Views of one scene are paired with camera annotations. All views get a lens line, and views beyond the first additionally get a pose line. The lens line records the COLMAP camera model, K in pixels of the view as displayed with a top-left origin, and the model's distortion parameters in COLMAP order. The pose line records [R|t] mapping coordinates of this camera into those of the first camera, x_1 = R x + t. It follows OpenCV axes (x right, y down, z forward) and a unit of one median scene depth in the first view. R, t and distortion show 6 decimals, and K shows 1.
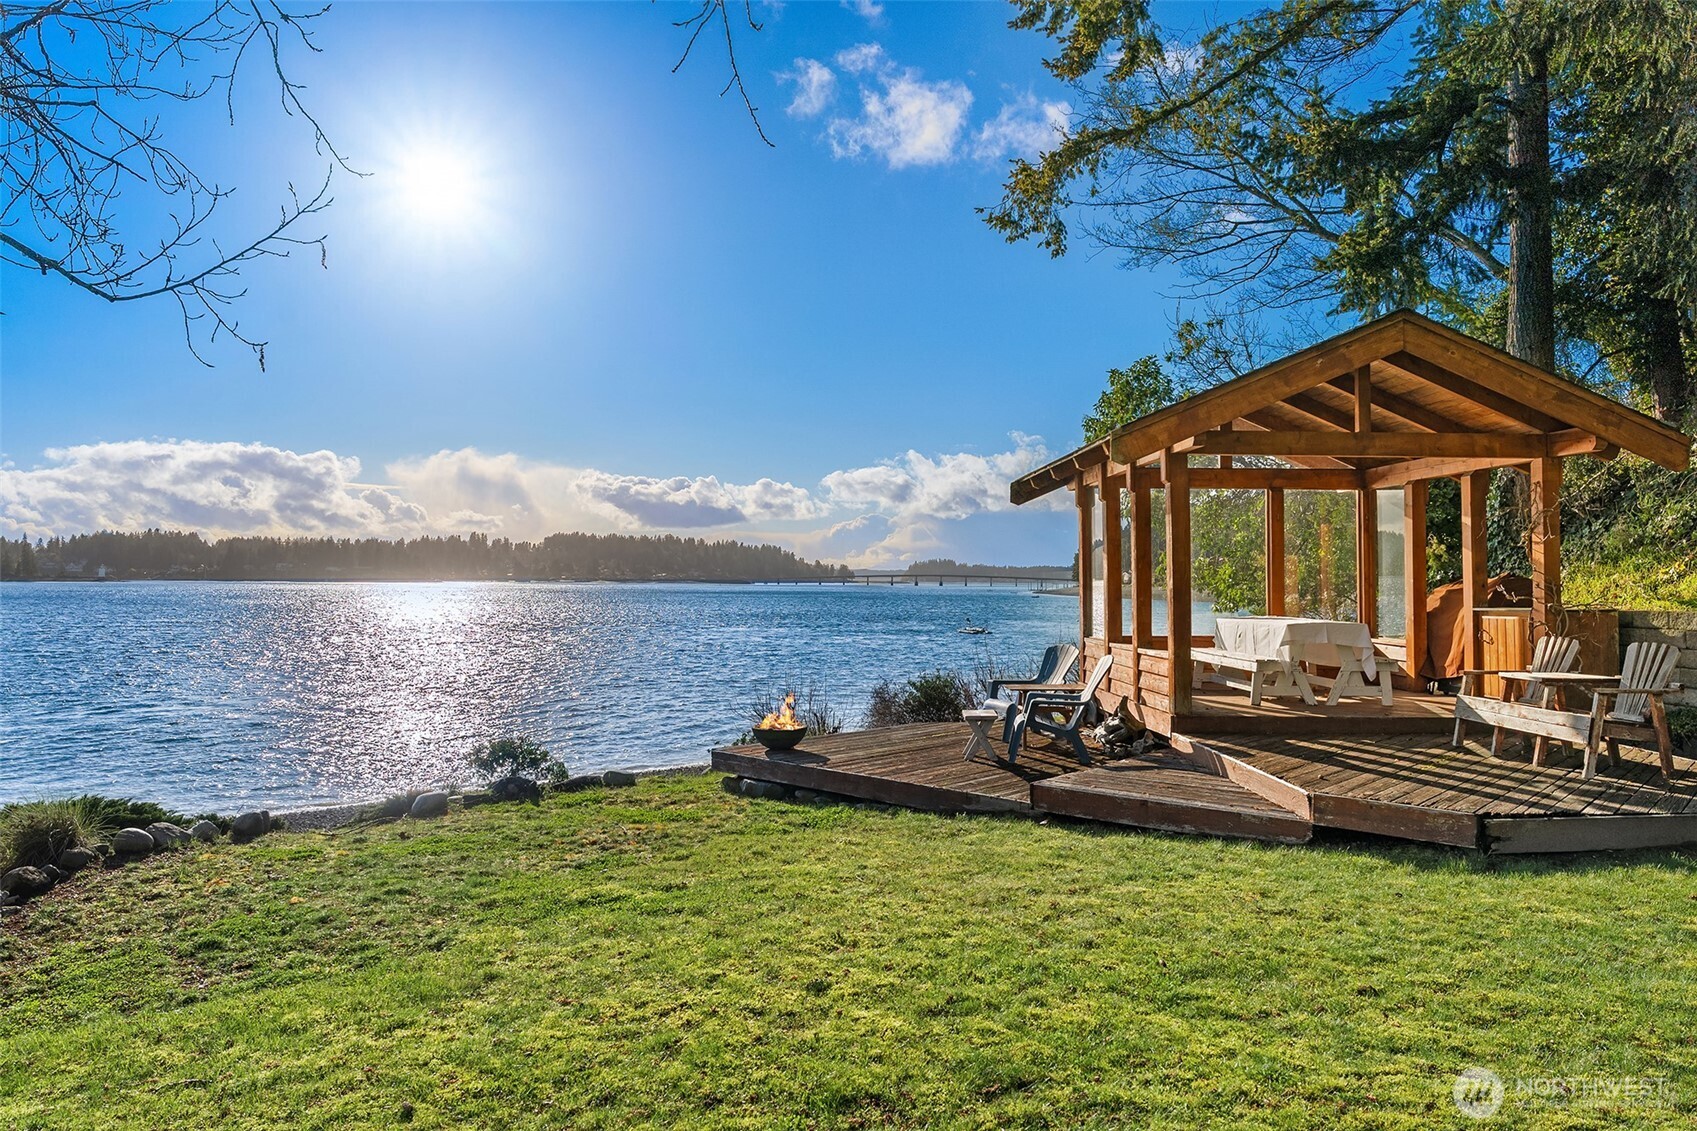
lens RADIAL K [[1155.3, 0, 852.2], [0, 1155.3, 533.6], [0, 0, 1]] dist [0.001550, -0.023987]
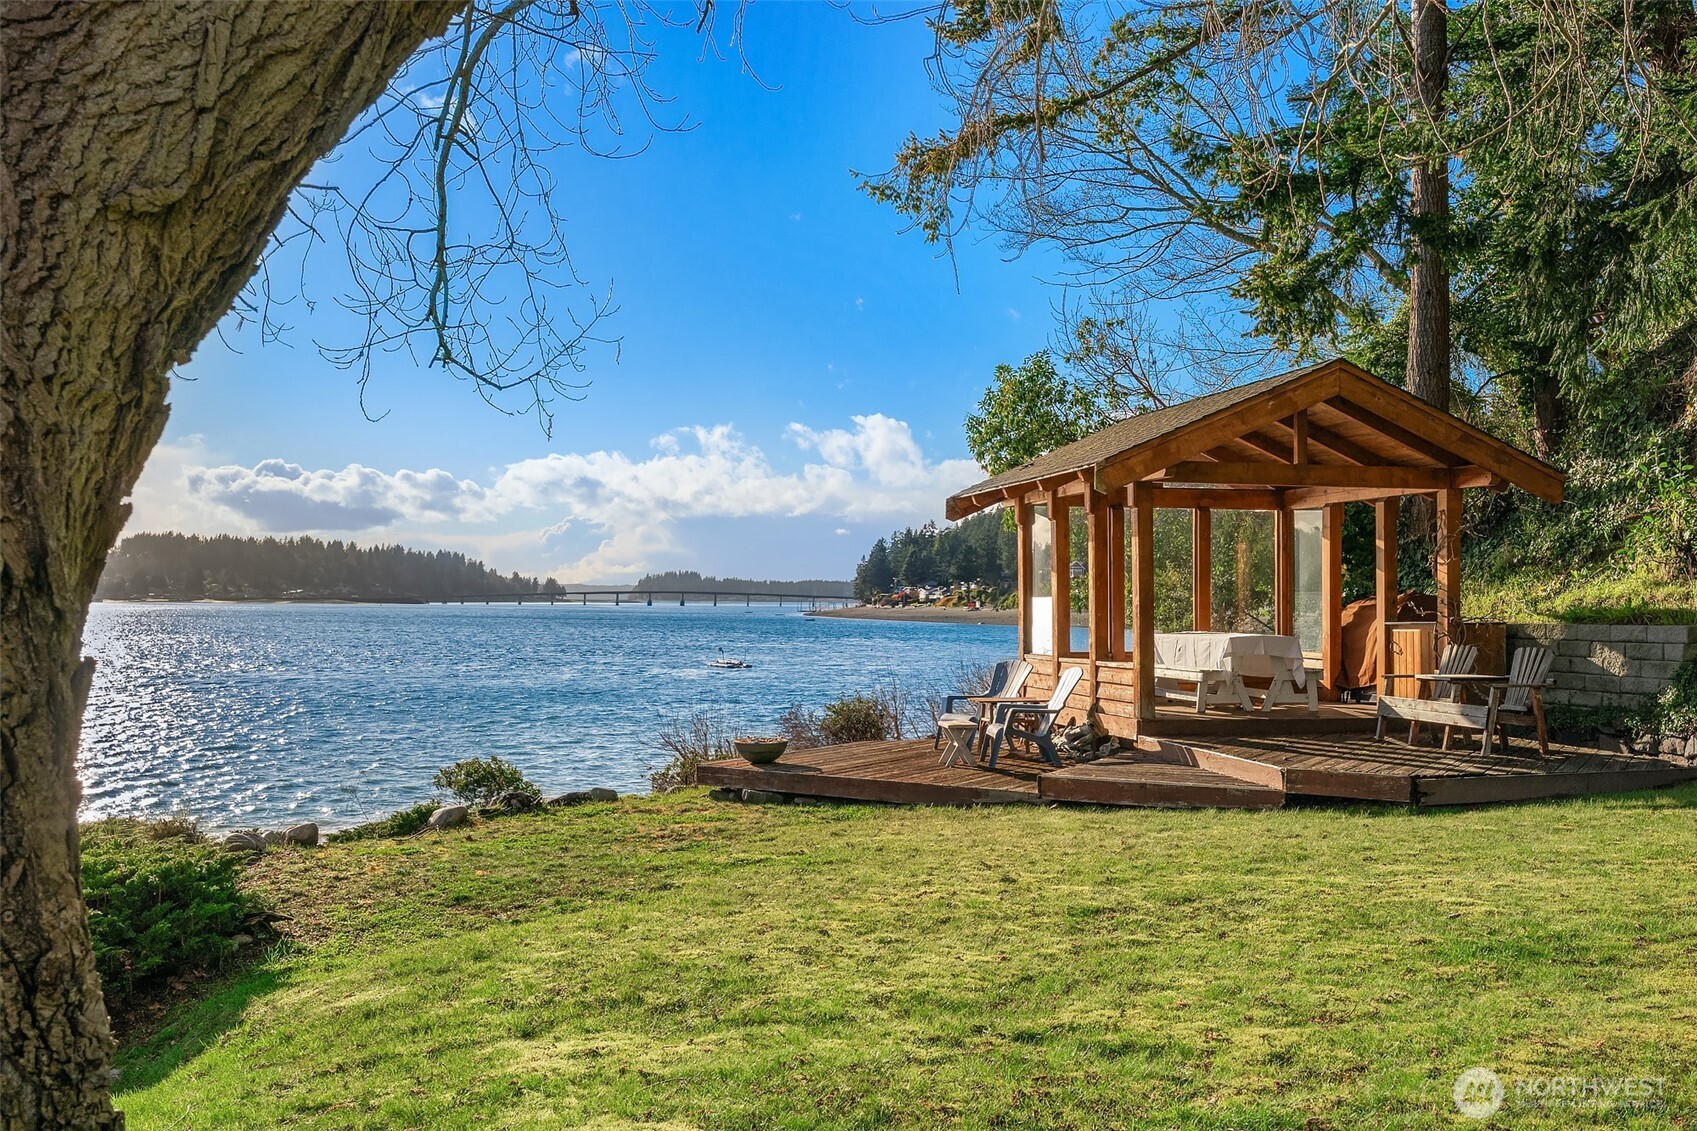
lens RADIAL K [[1534.3, 0, 848.5], [0, 1534.3, 565.5], [0, 0, 1]] dist [-0.016753, 0.000389]
pose [[0.982148, 0.003416, 0.188081, -0.246160], [-0.006940, 0.999812, 0.018080, -0.012689], [-0.187984, -0.019062, 0.981987, -0.346526]]
